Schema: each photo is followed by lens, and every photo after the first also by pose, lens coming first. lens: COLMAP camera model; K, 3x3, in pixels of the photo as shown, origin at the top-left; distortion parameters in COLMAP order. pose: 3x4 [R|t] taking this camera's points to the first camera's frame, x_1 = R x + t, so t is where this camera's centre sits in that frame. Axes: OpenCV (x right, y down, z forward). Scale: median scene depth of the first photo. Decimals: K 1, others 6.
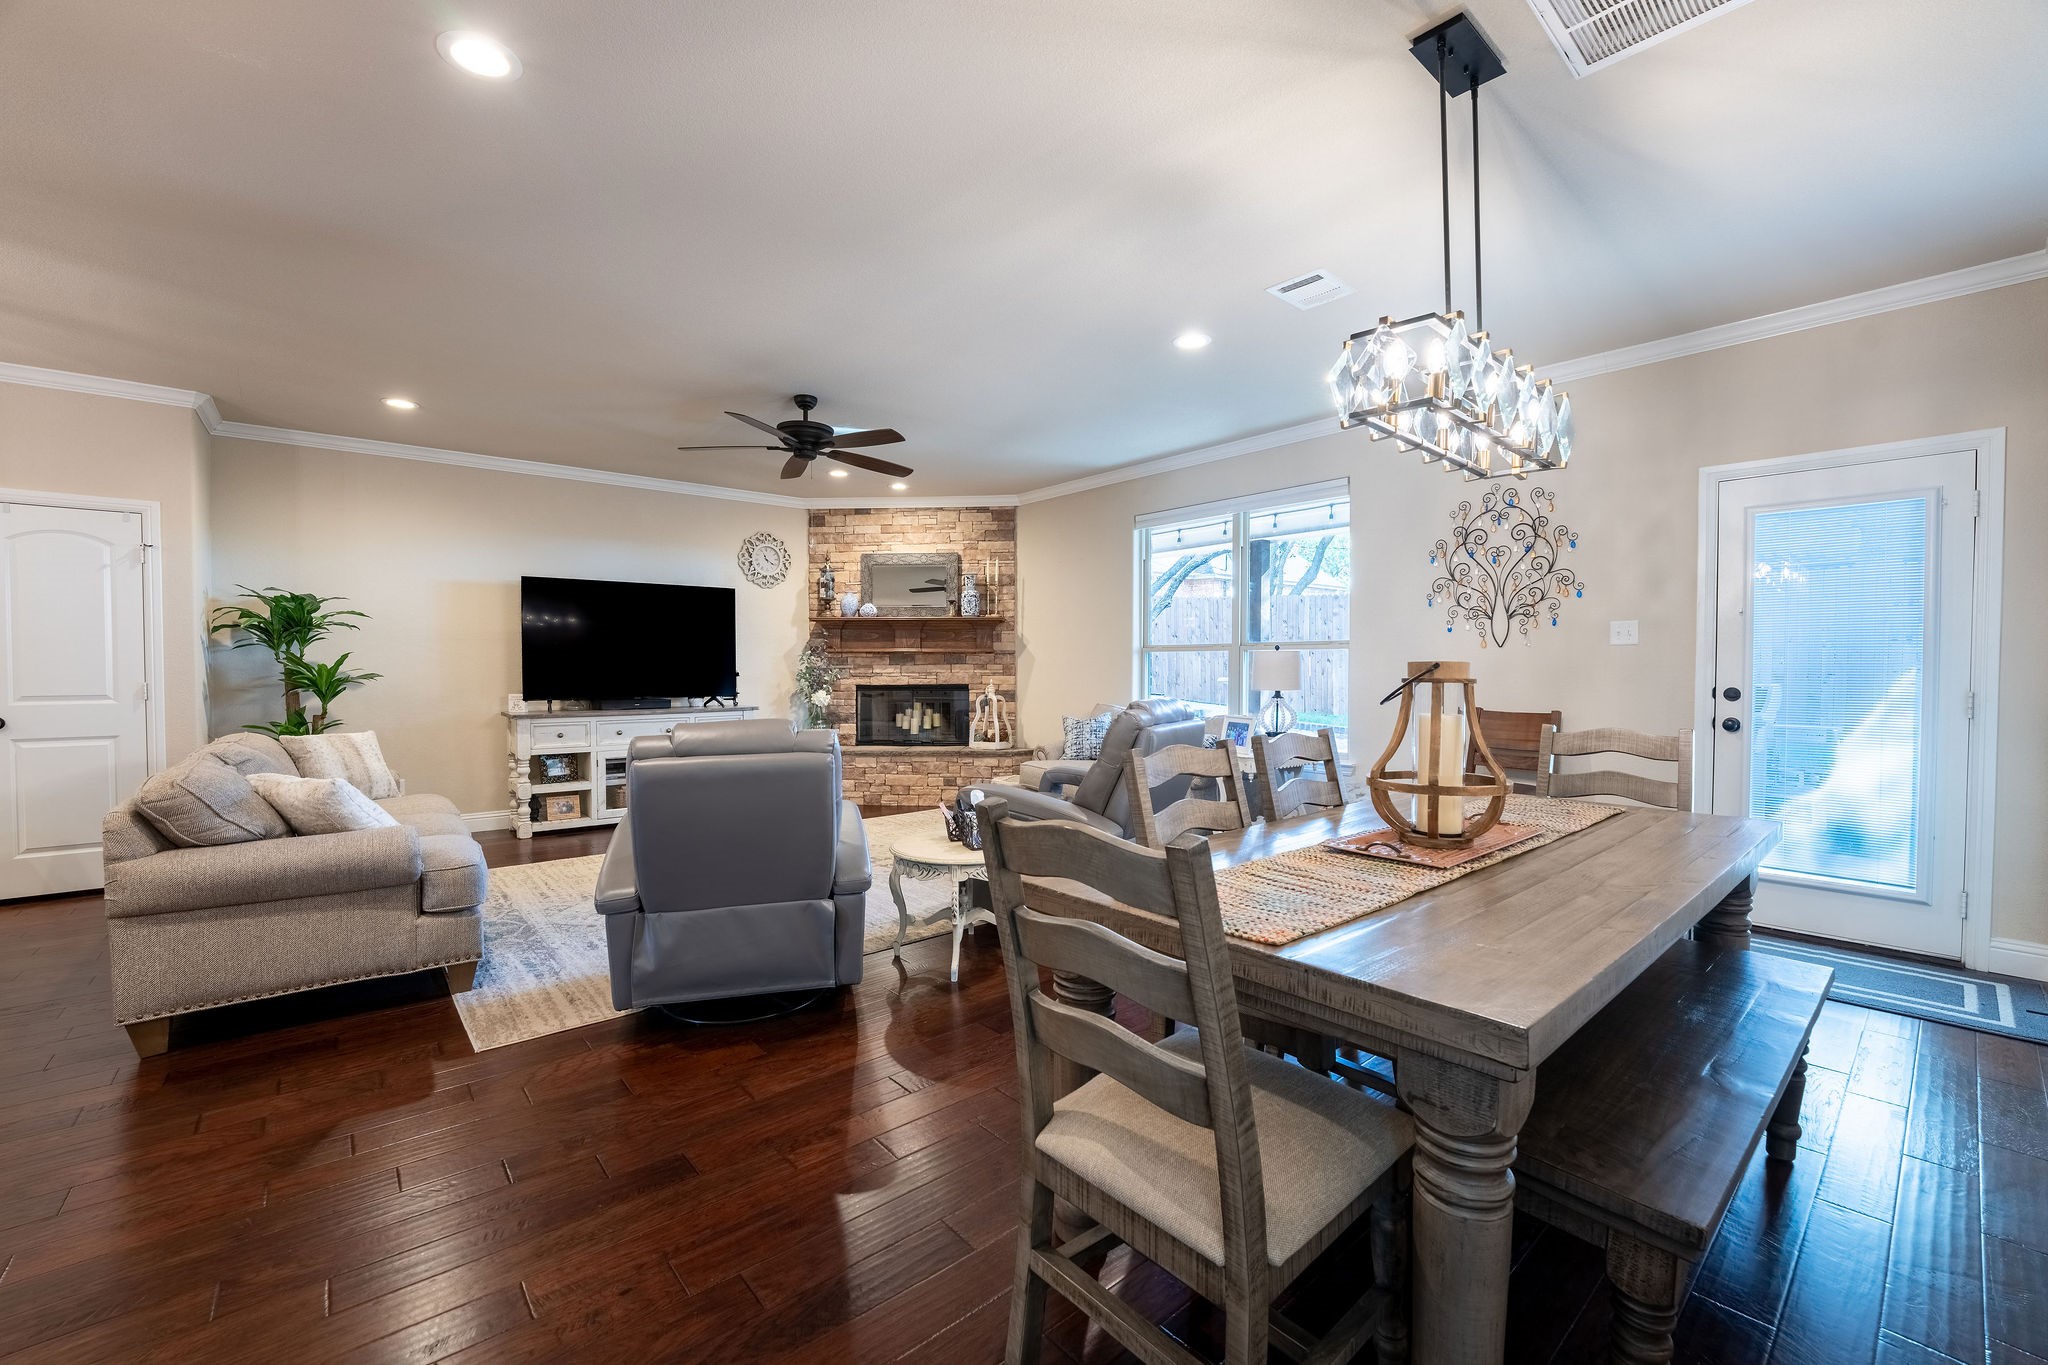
lens RADIAL K [[831.5, 0, 1023.7], [0, 831.5, 684.8], [0, 0, 1]] dist [-0.028880, 0.003902]
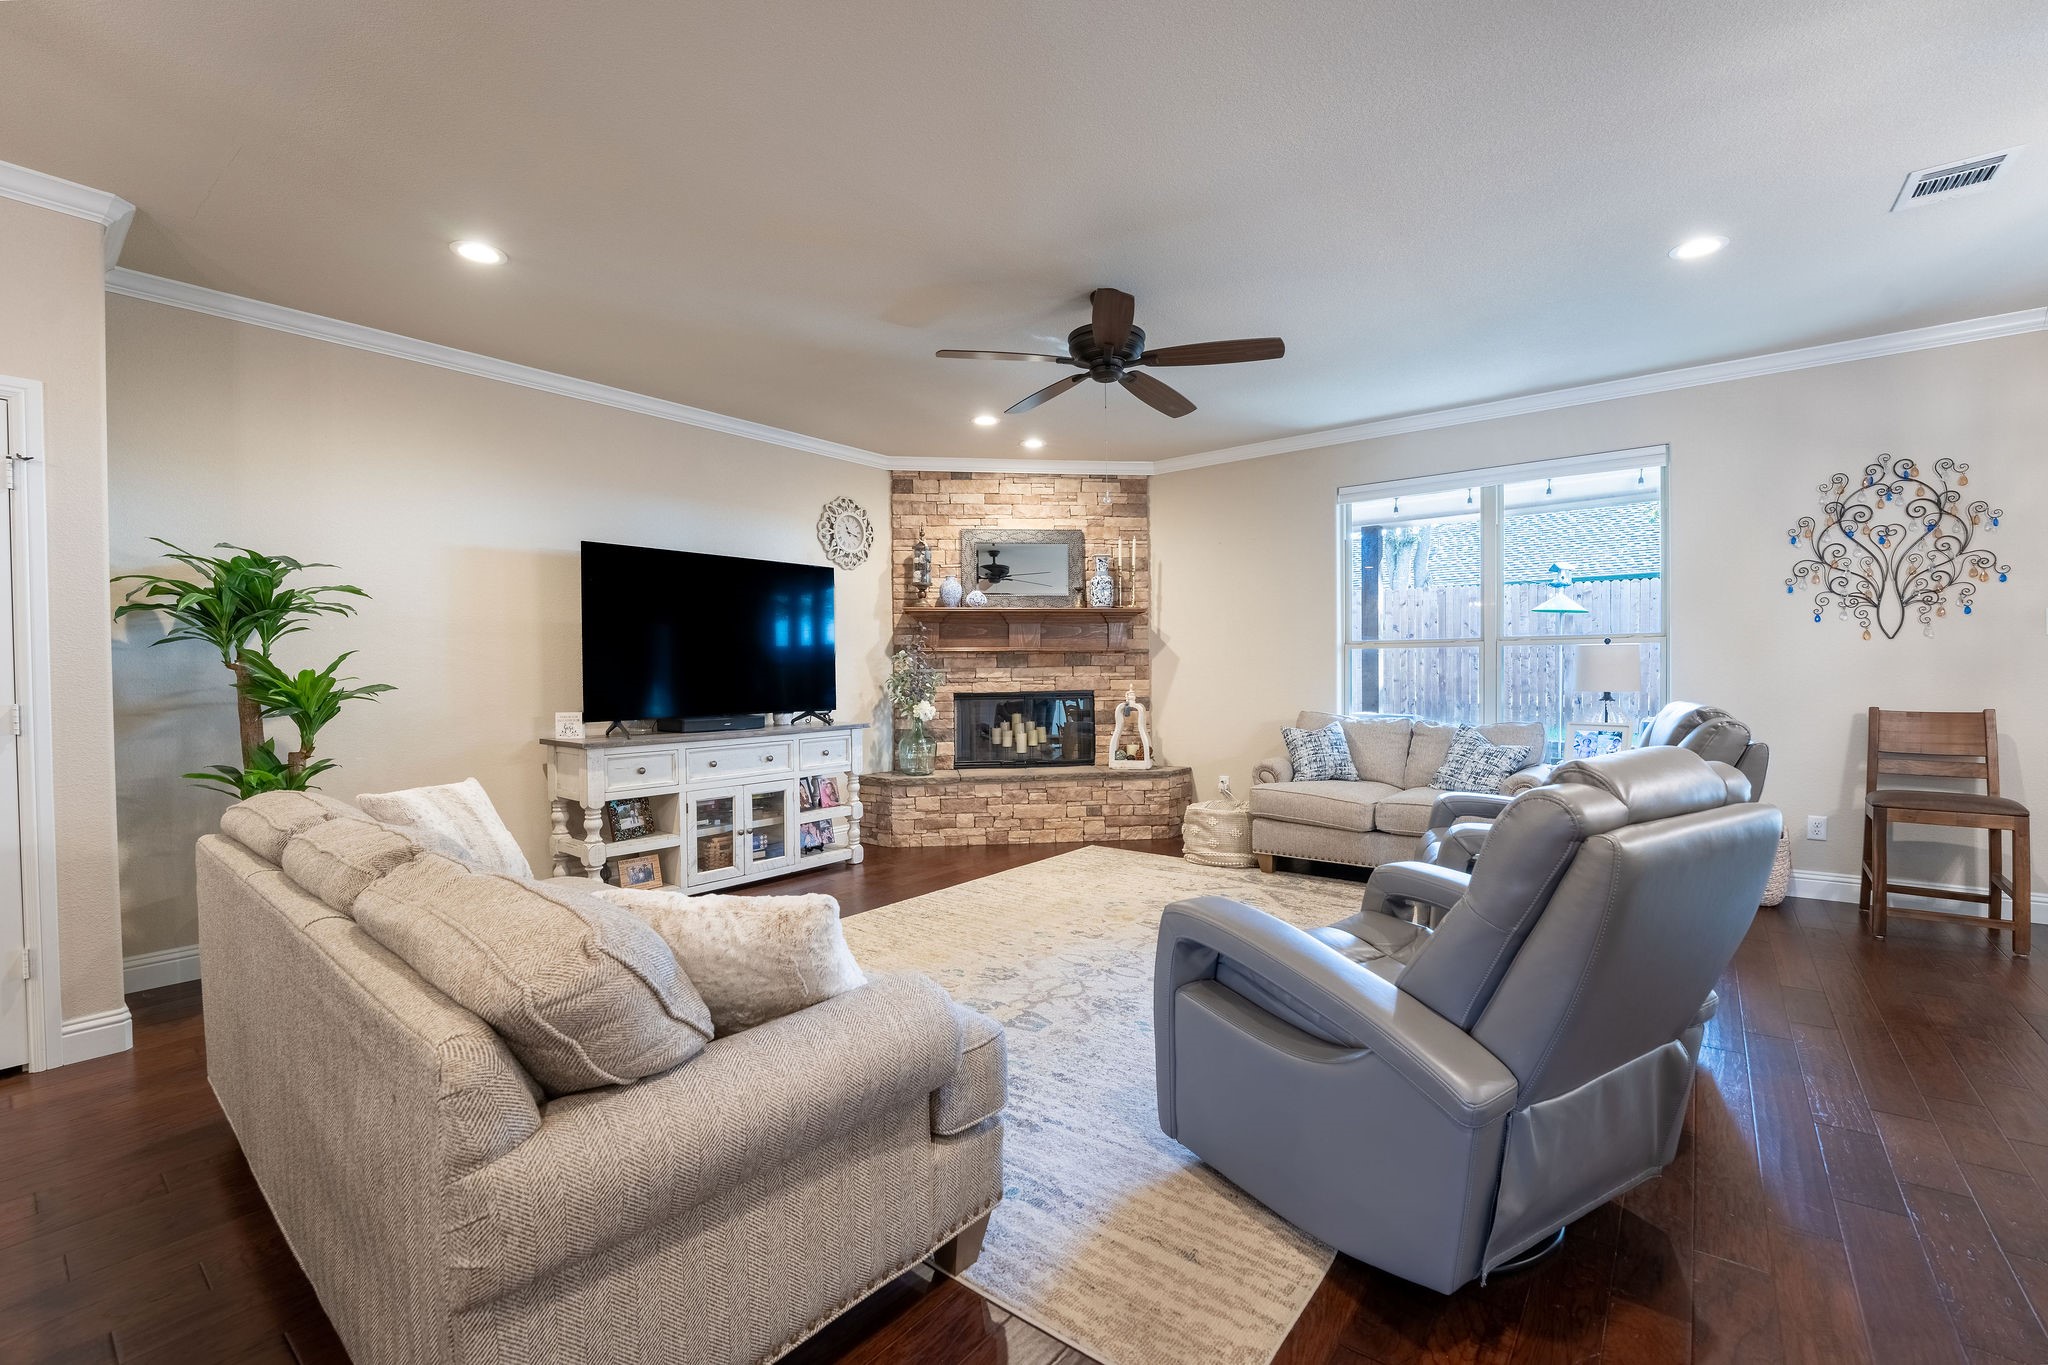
lens RADIAL K [[867.0, 0, 1024.0], [0, 867.0, 682.5], [0, 0, 1]] dist [-0.028234, 0.003781]
pose [[0.980623, -0.011486, 0.195567, -0.353775], [0.013414, 0.999874, -0.008538, -0.002382], [-0.195444, 0.010996, 0.980653, 0.203472]]
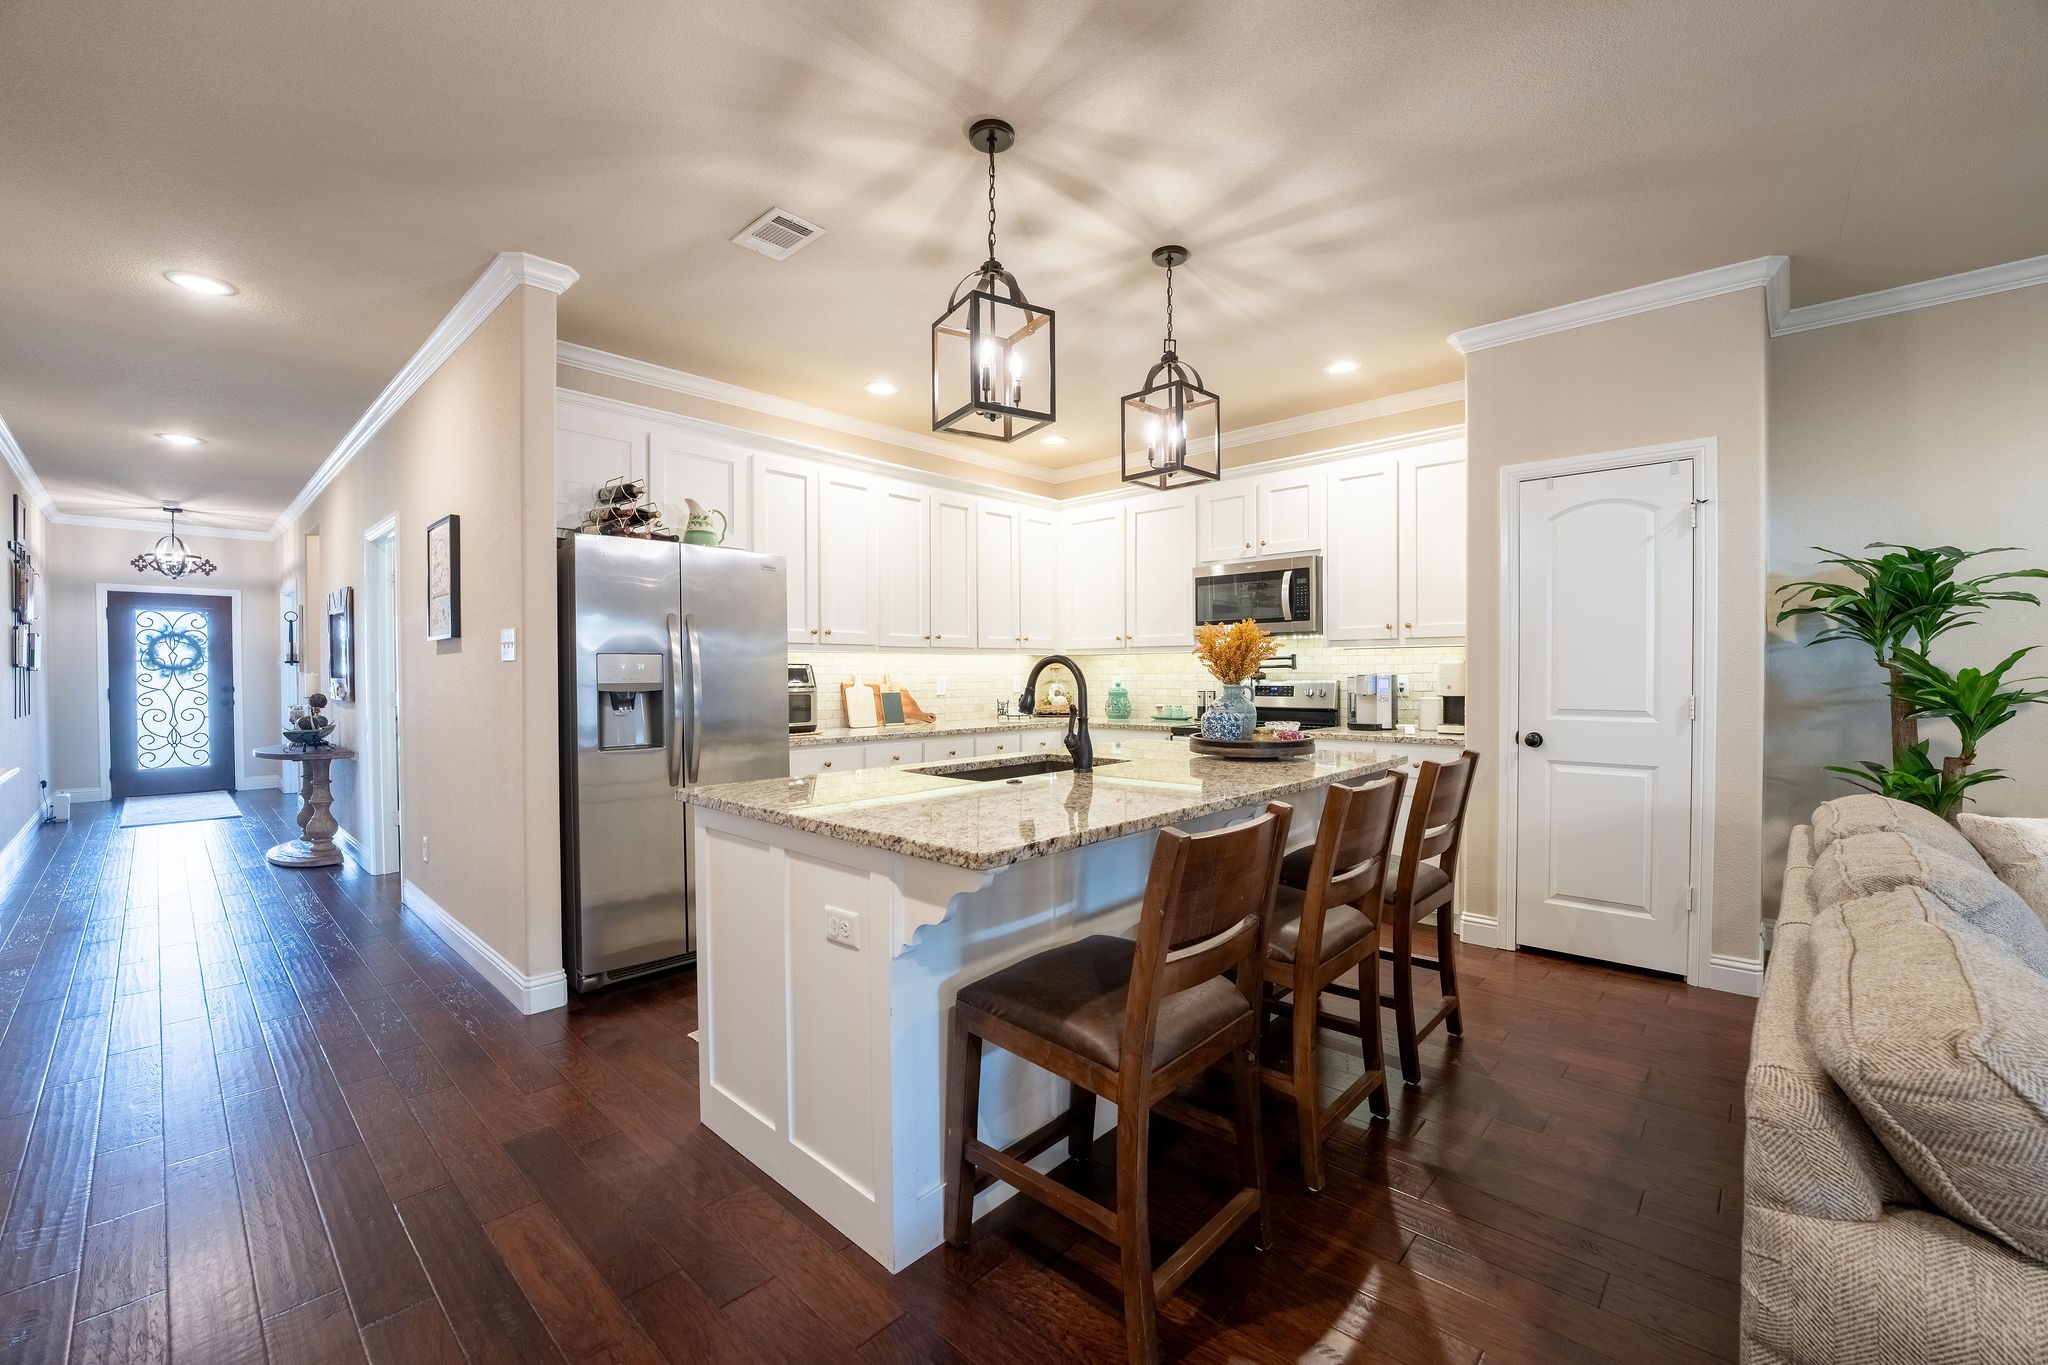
lens RADIAL K [[831.5, 0, 1023.7], [0, 831.5, 684.8], [0, 0, 1]] dist [-0.028880, 0.003902]
pose [[0.112979, 0.017428, -0.993444, -0.298691], [-0.018950, 0.999702, 0.015383, -0.008247], [0.993417, 0.017088, 0.113276, 0.226121]]
